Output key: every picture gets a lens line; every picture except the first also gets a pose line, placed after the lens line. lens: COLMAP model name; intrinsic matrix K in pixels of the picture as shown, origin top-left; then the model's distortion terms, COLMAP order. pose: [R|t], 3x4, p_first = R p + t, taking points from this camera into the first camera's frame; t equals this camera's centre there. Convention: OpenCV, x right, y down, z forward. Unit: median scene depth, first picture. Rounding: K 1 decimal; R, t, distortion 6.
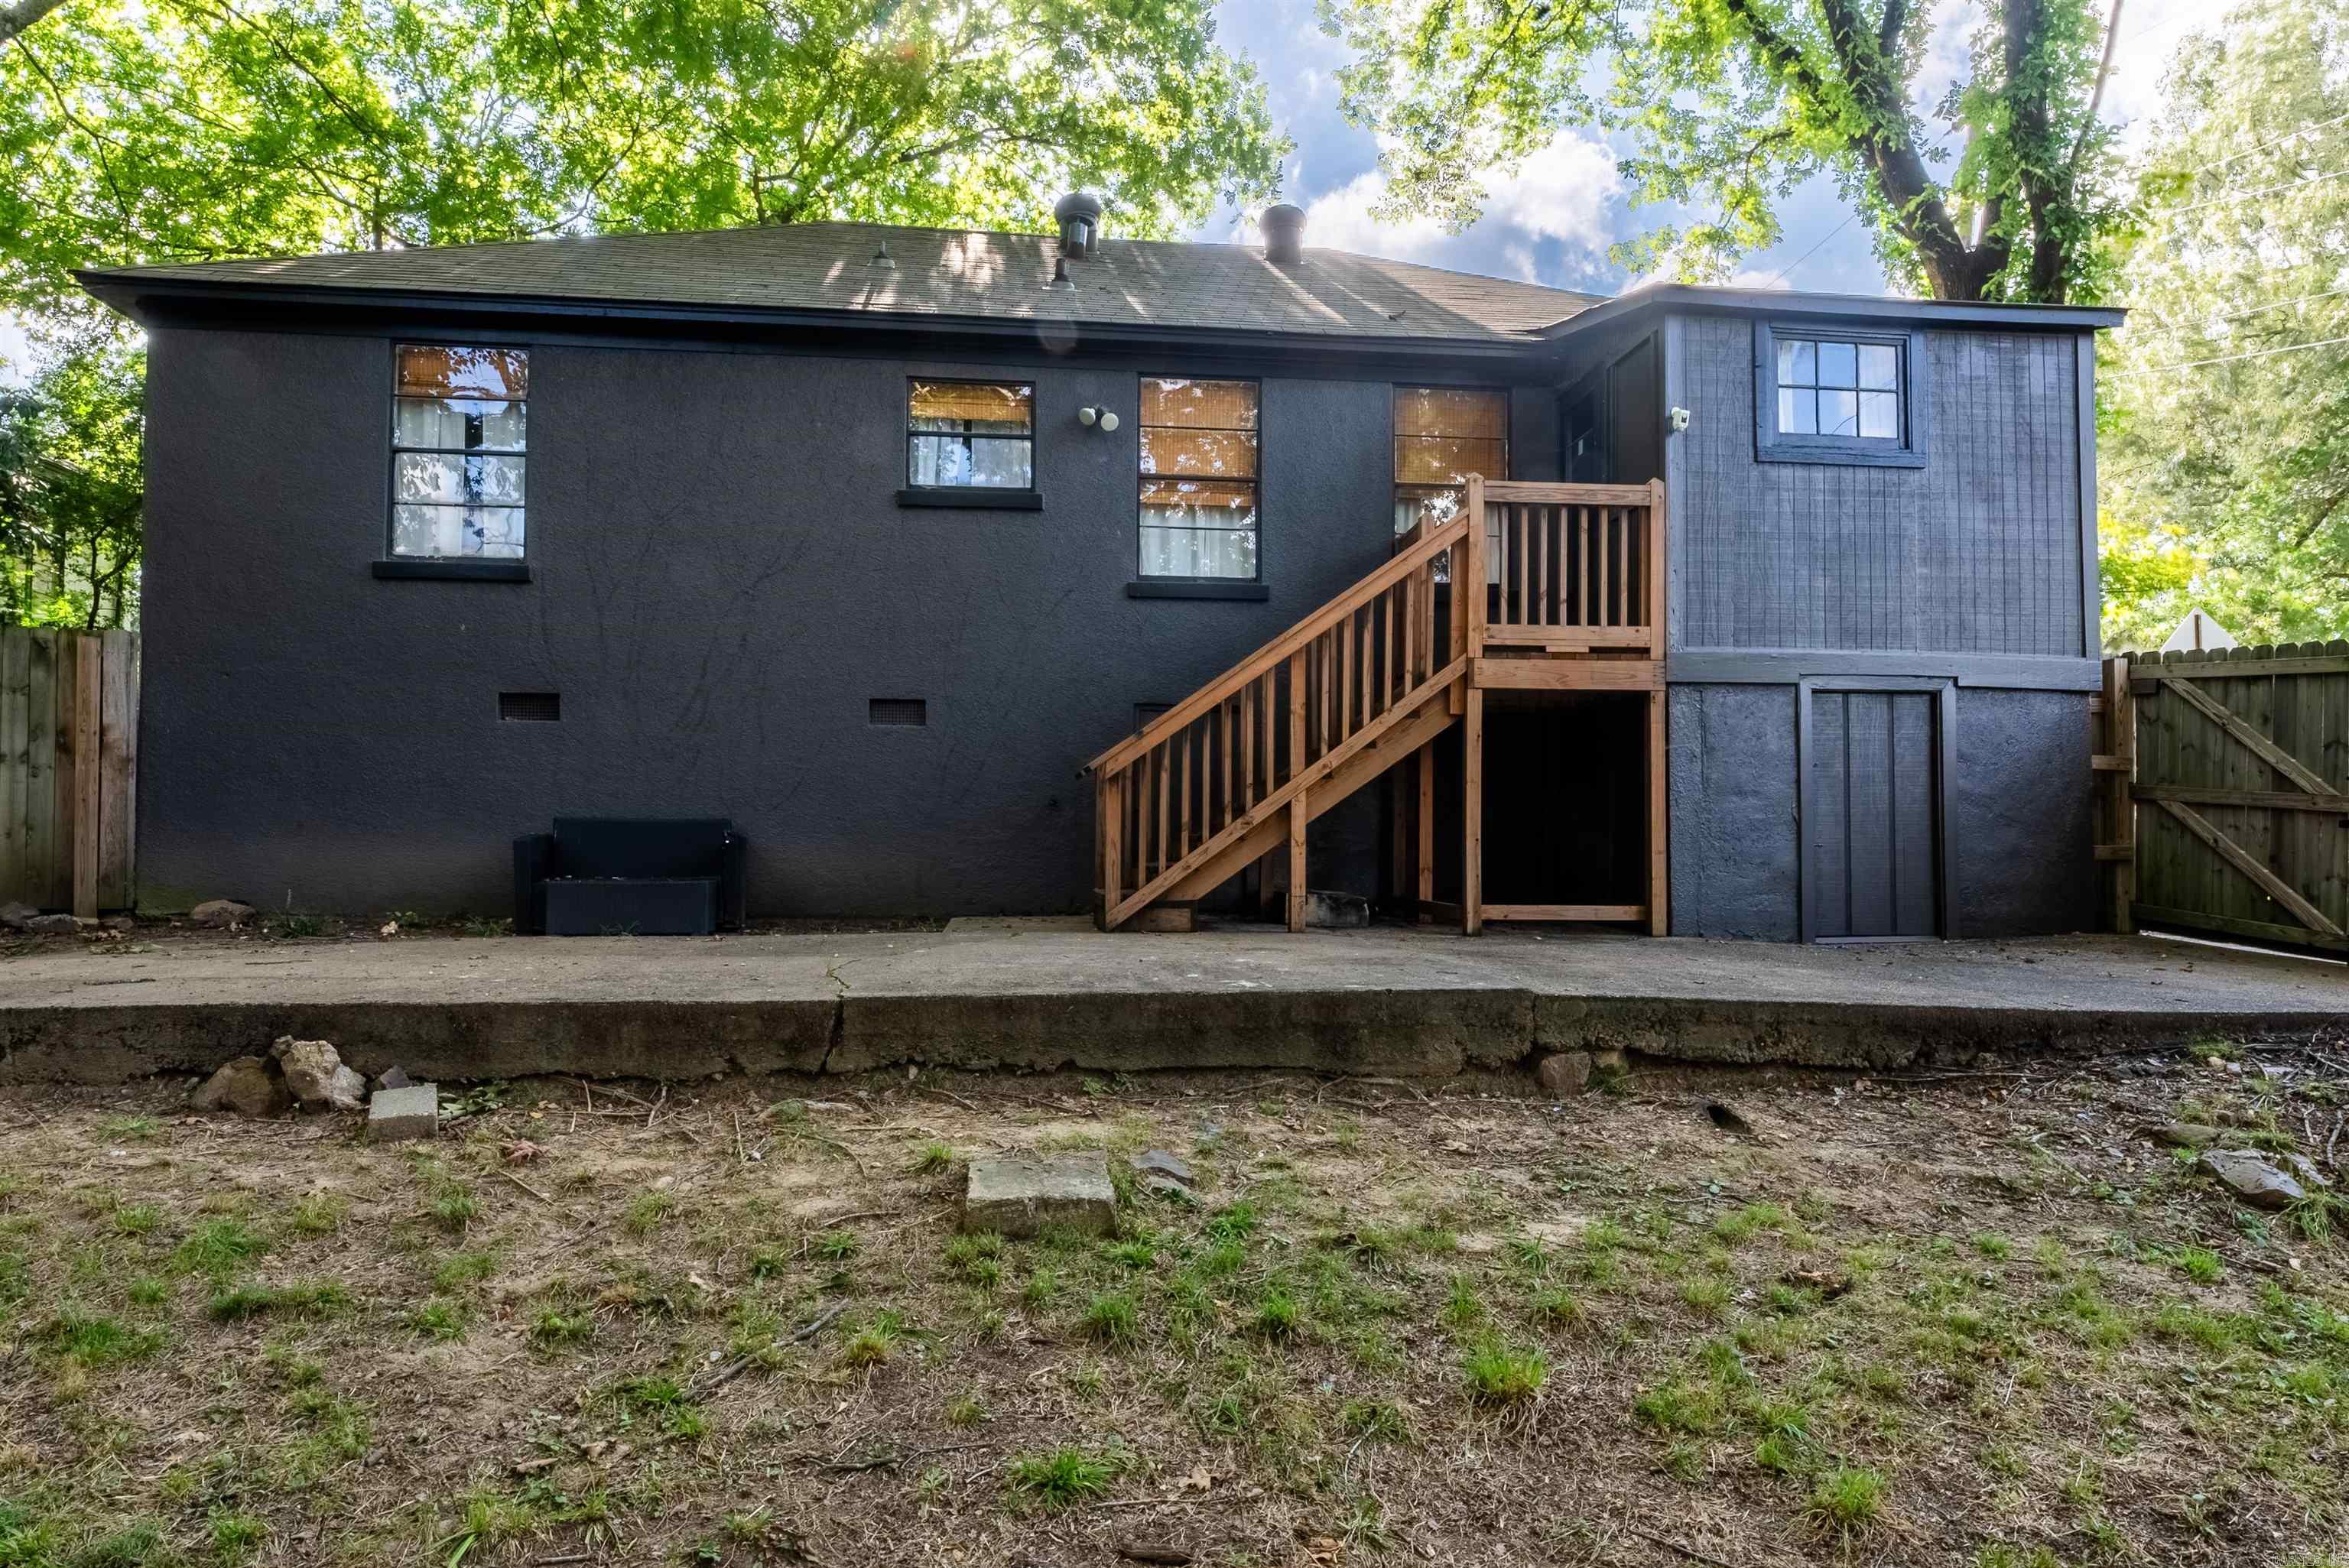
lens RADIAL K [[1397.3, 0, 1171.4], [0, 1397.3, 789.6], [0, 0, 1]] dist [-0.002377, -0.000793]
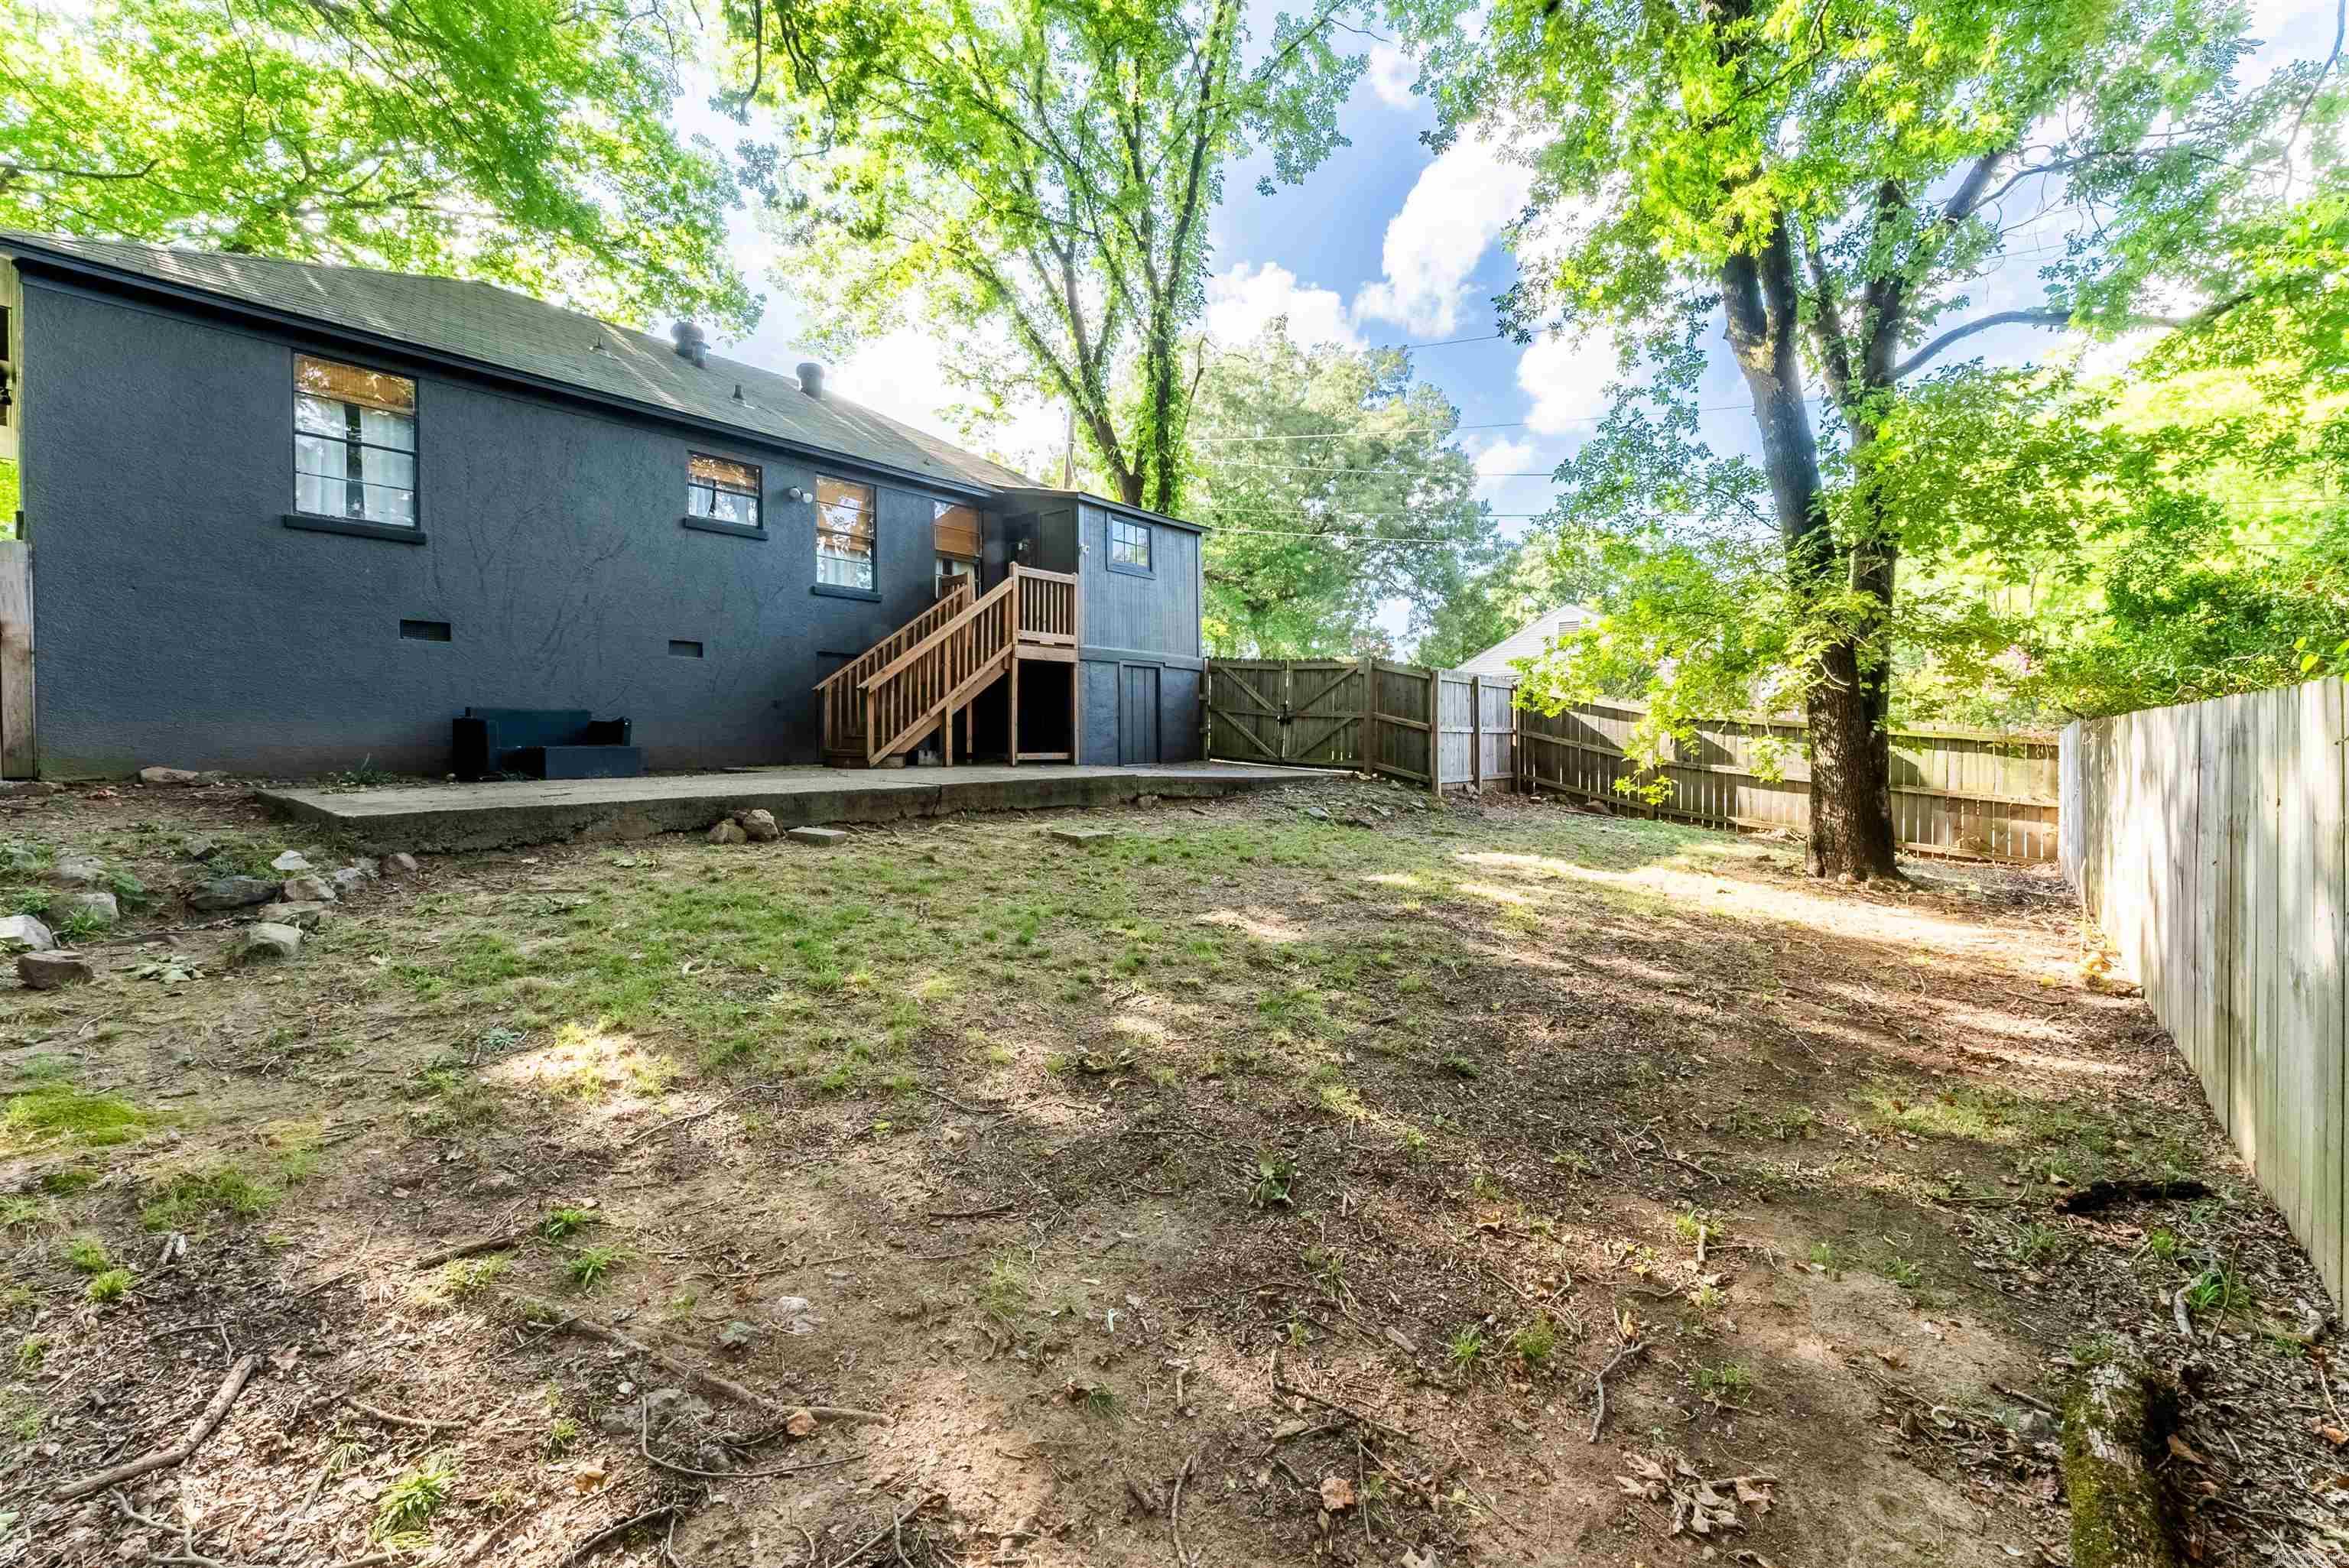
lens RADIAL K [[947.9, 0, 1178.9], [0, 947.9, 731.3], [0, 0, 1]] dist [-0.002835, 0.000077]
pose [[0.720470, 0.000642, 0.693485, -0.643778], [-0.022948, 0.999474, 0.022915, 0.005026], [-0.693106, -0.032424, 0.720106, -0.287606]]
